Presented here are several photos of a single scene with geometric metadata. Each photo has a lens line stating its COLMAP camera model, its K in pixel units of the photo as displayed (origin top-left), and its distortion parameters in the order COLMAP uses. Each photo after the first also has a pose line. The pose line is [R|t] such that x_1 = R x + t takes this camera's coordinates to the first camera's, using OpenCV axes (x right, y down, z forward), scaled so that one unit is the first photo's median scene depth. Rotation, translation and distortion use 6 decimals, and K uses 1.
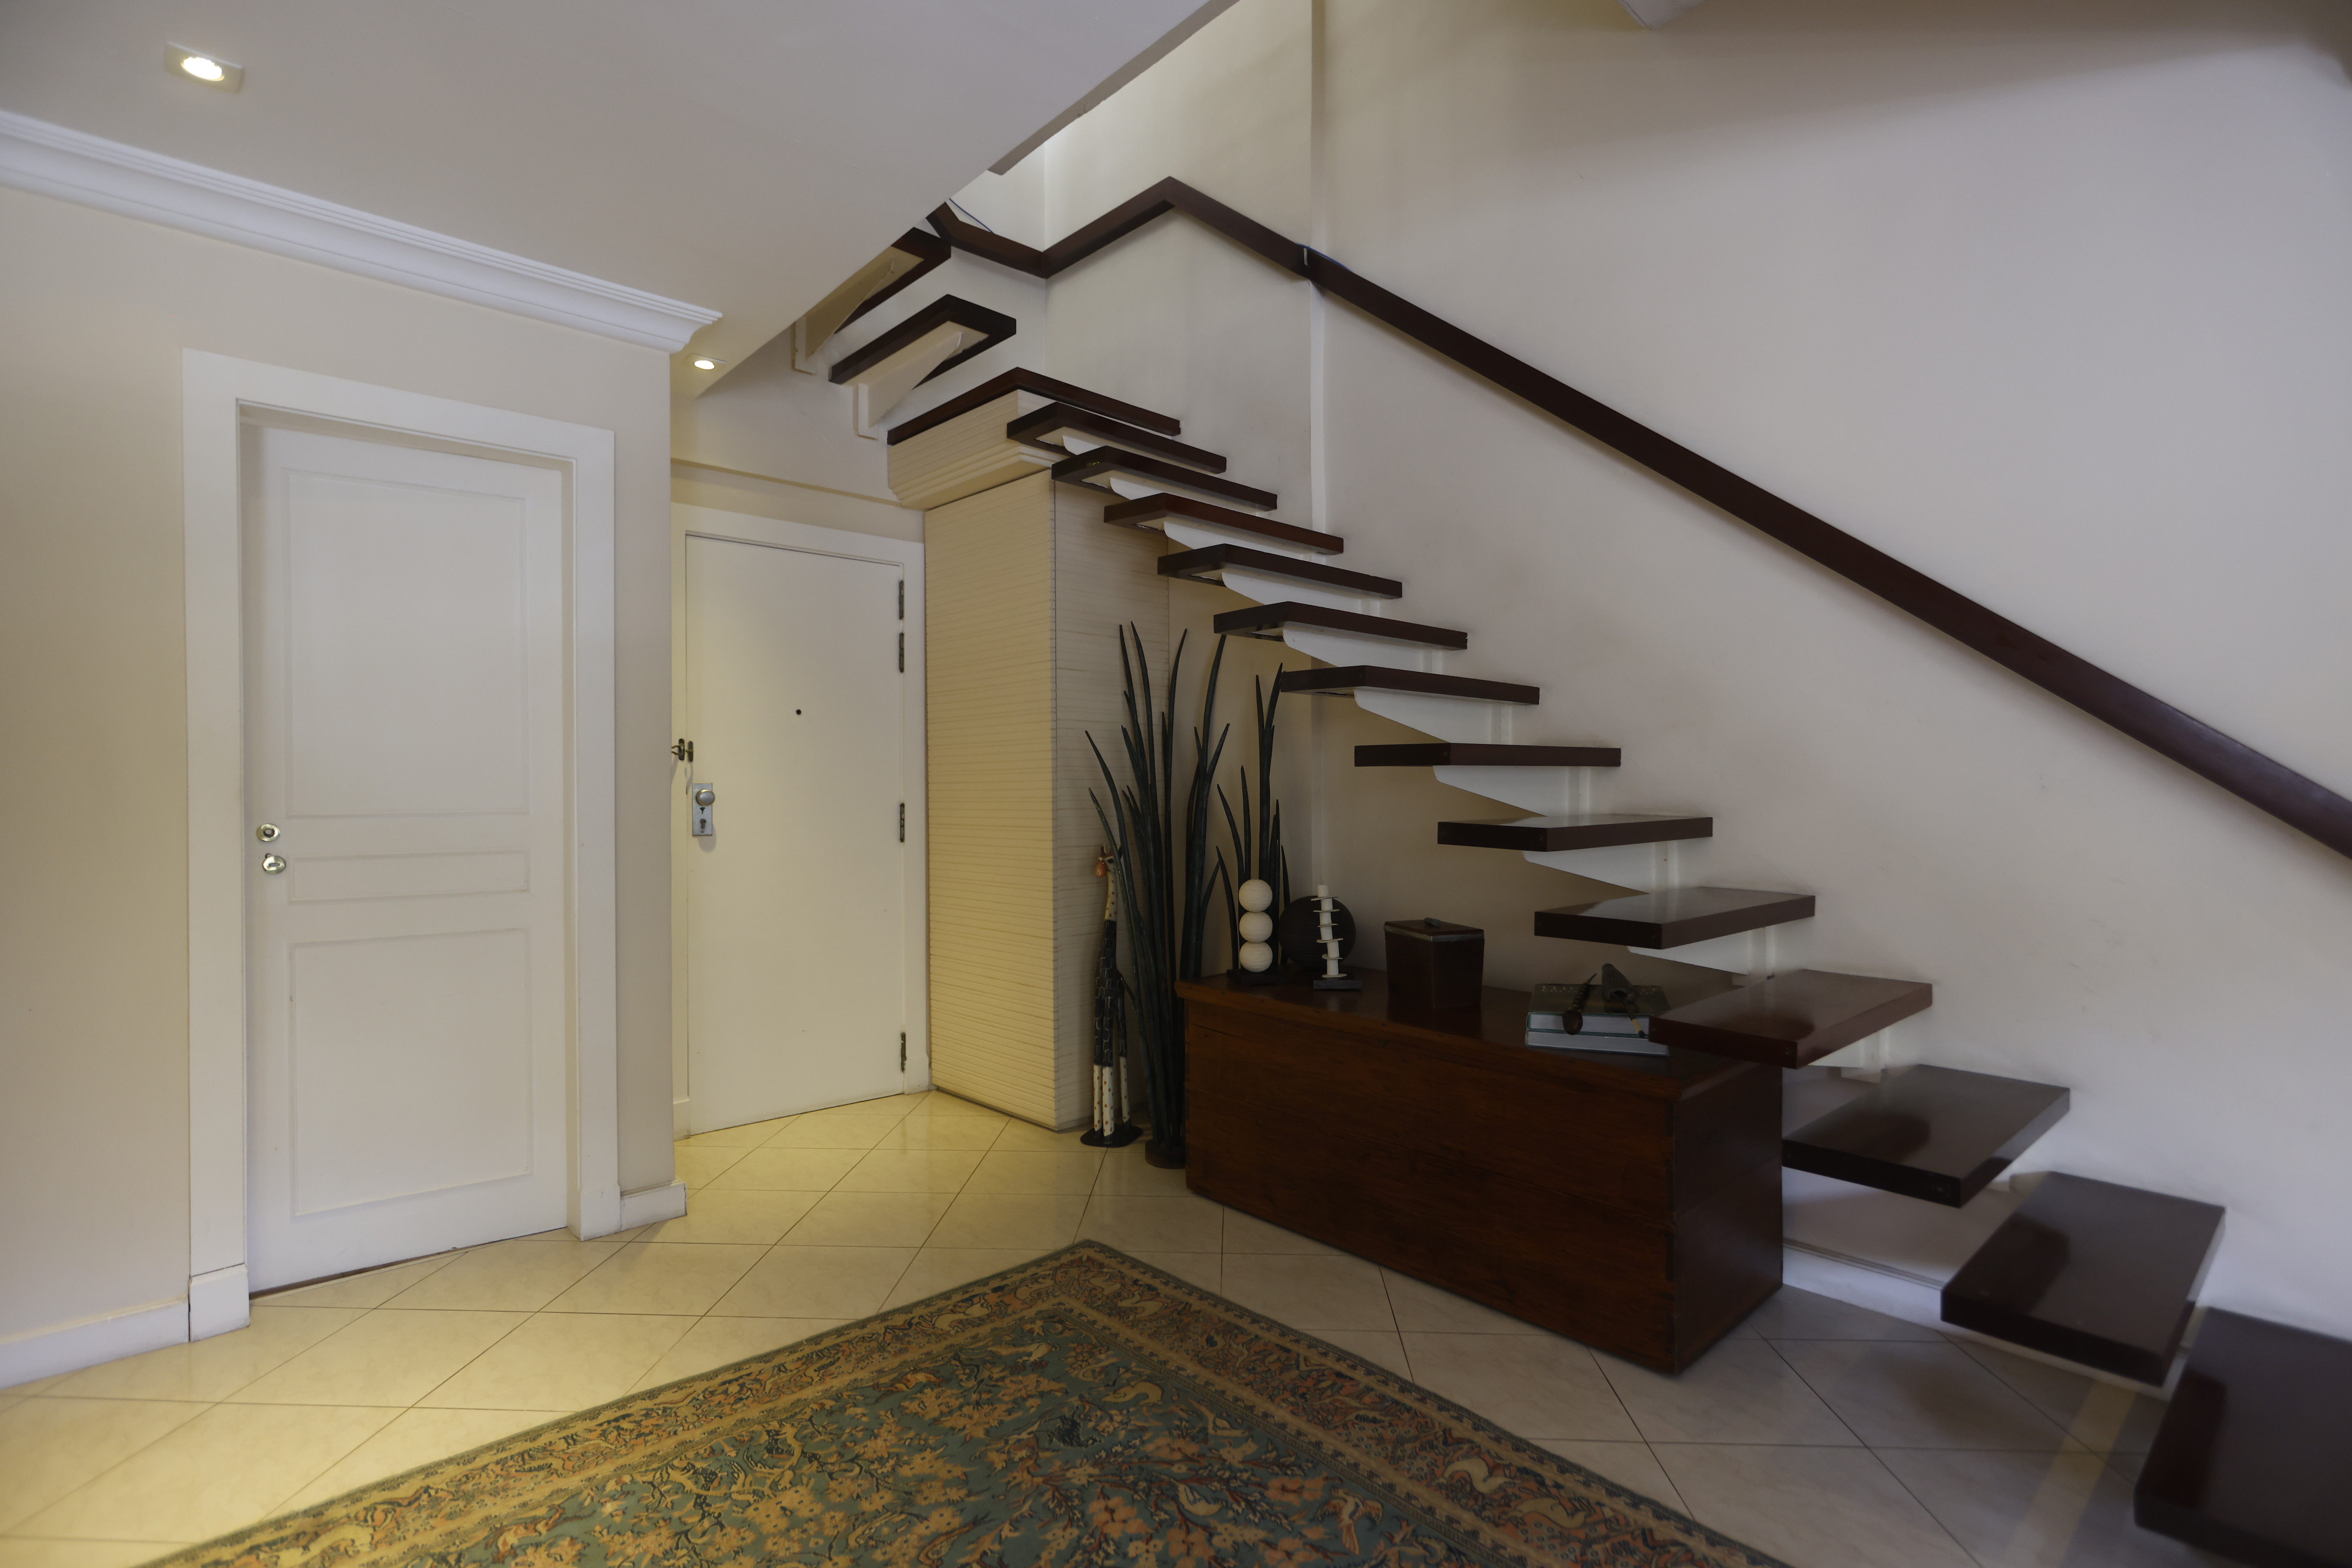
lens RADIAL K [[1110.3, 0, 1187.1], [0, 1110.3, 790.9], [0, 0, 1]] dist [-0.001184, 0.001933]
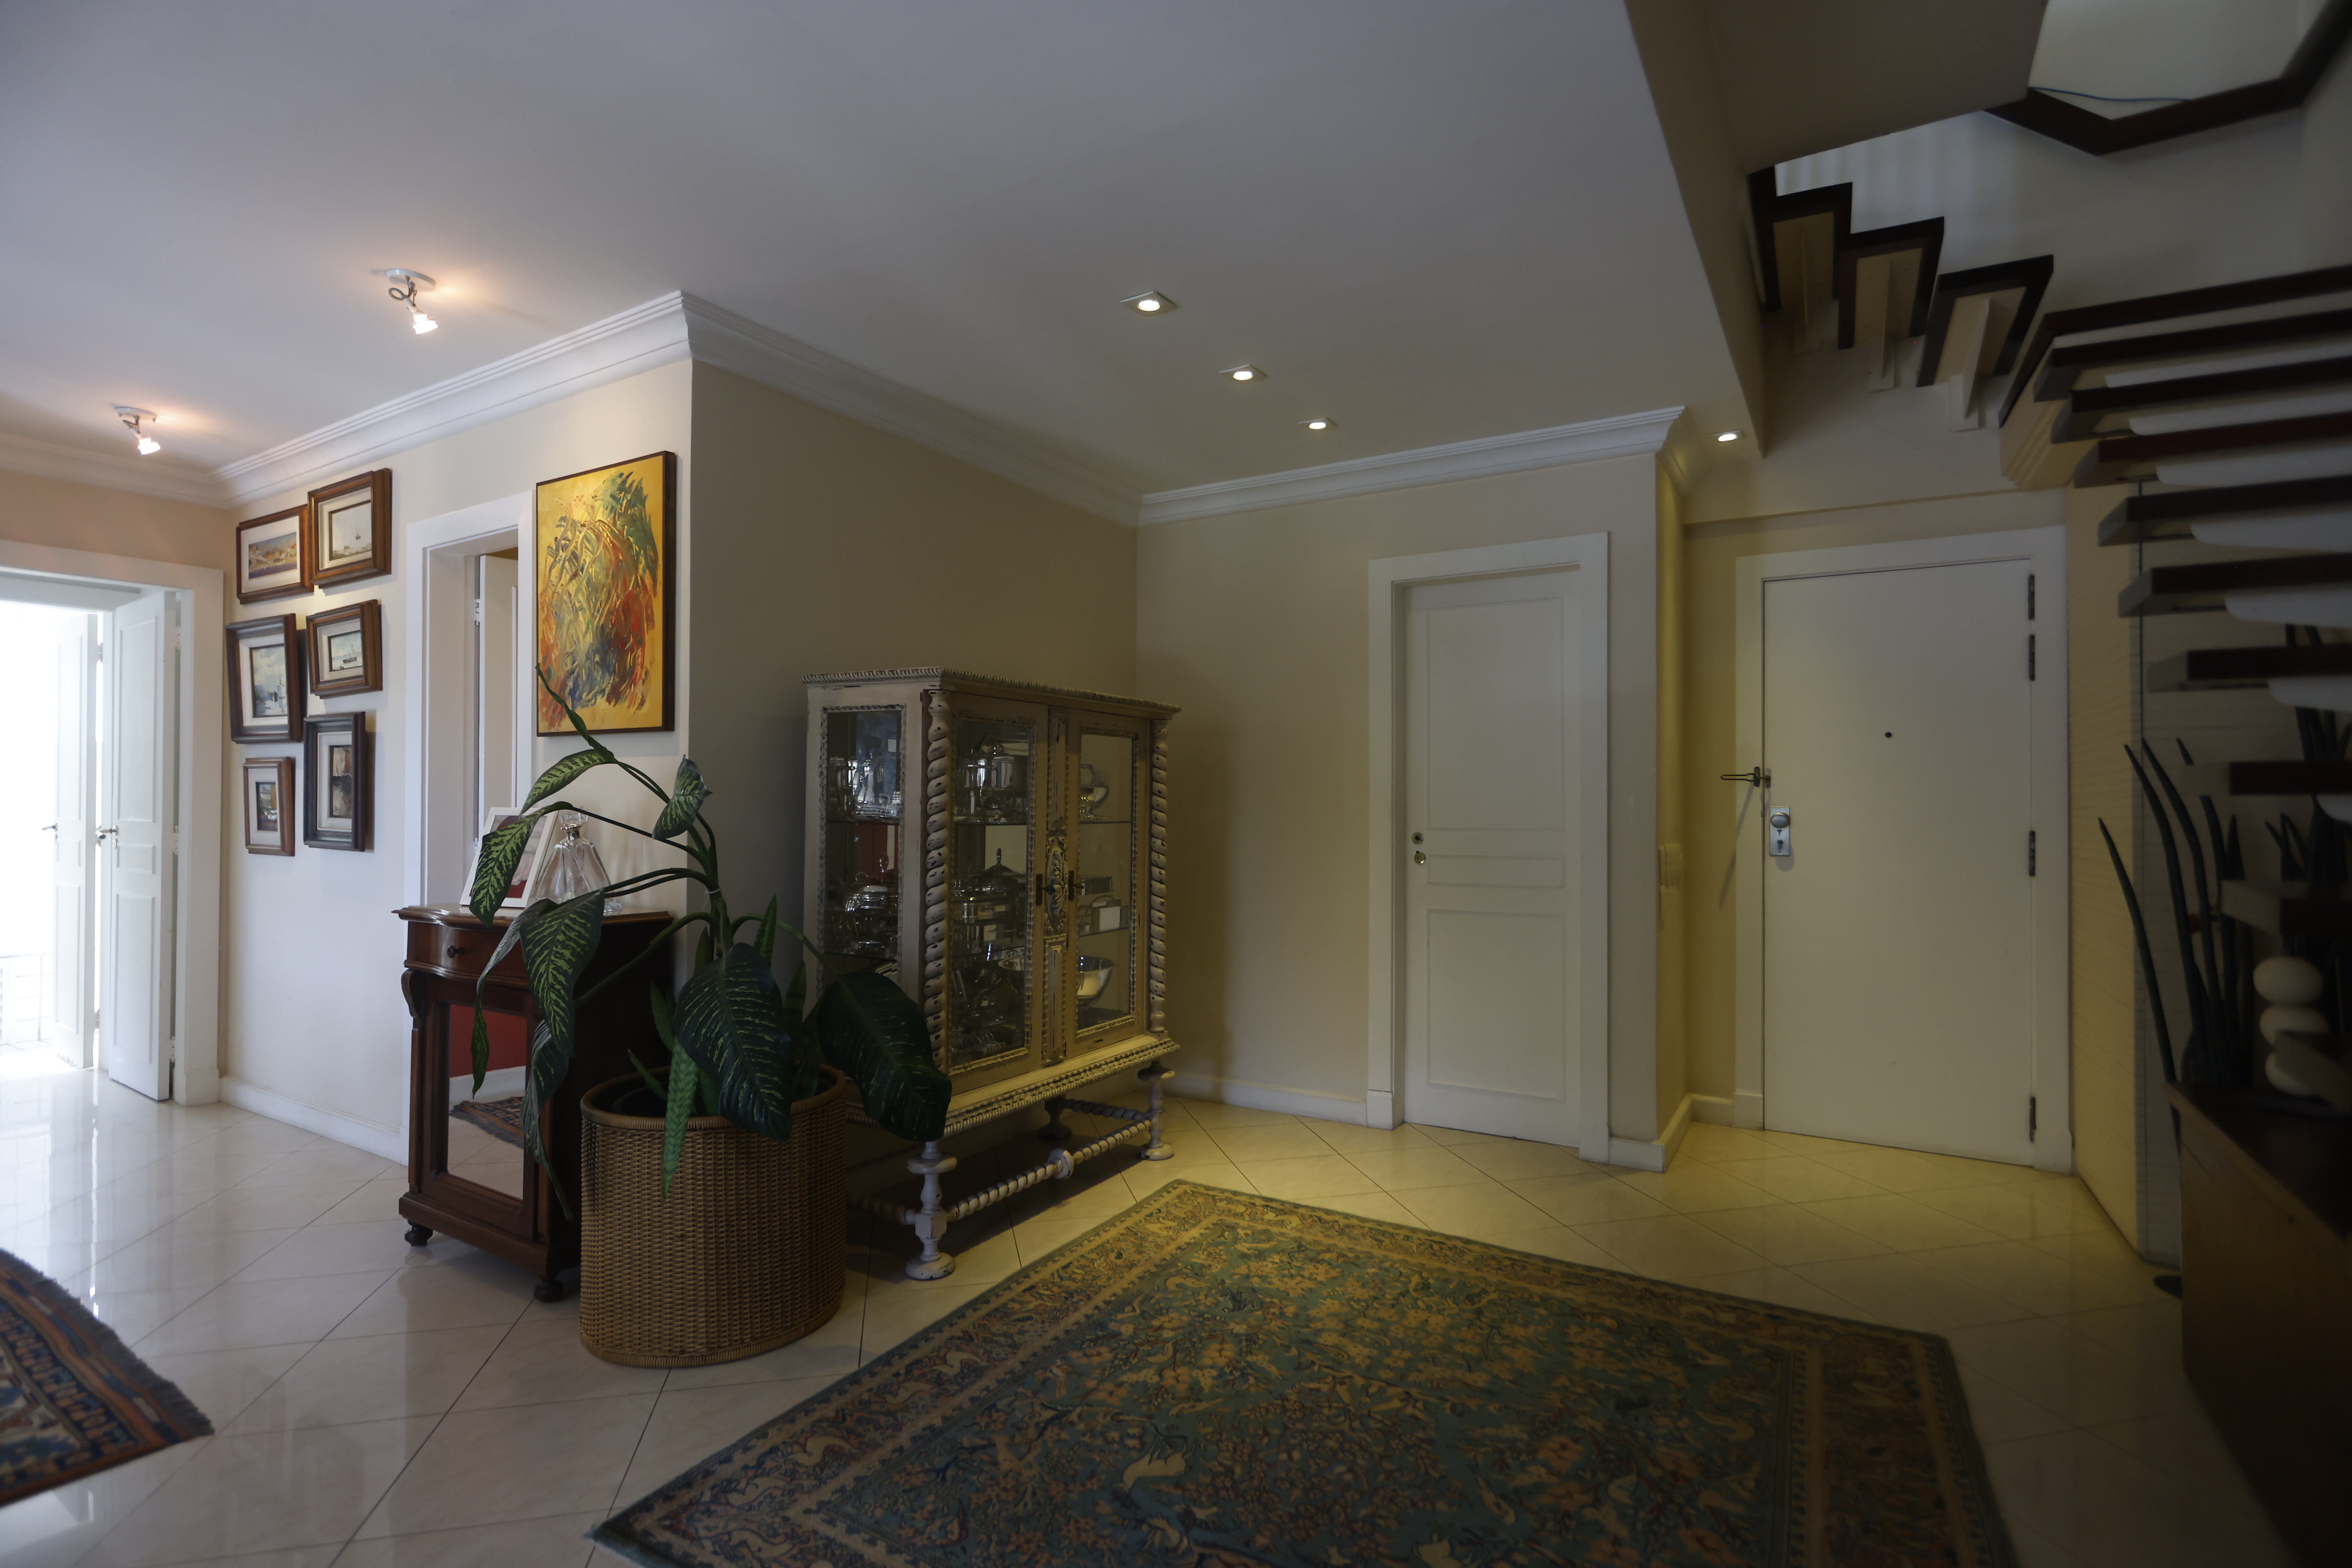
lens RADIAL K [[1110.3, 0, 1187.1], [0, 1110.3, 790.9], [0, 0, 1]] dist [-0.001184, 0.001933]
pose [[0.290087, -0.008465, -0.956963, 0.702621], [-0.005442, 0.999930, -0.010495, -0.014113], [0.956985, 0.008252, 0.290021, 0.217334]]
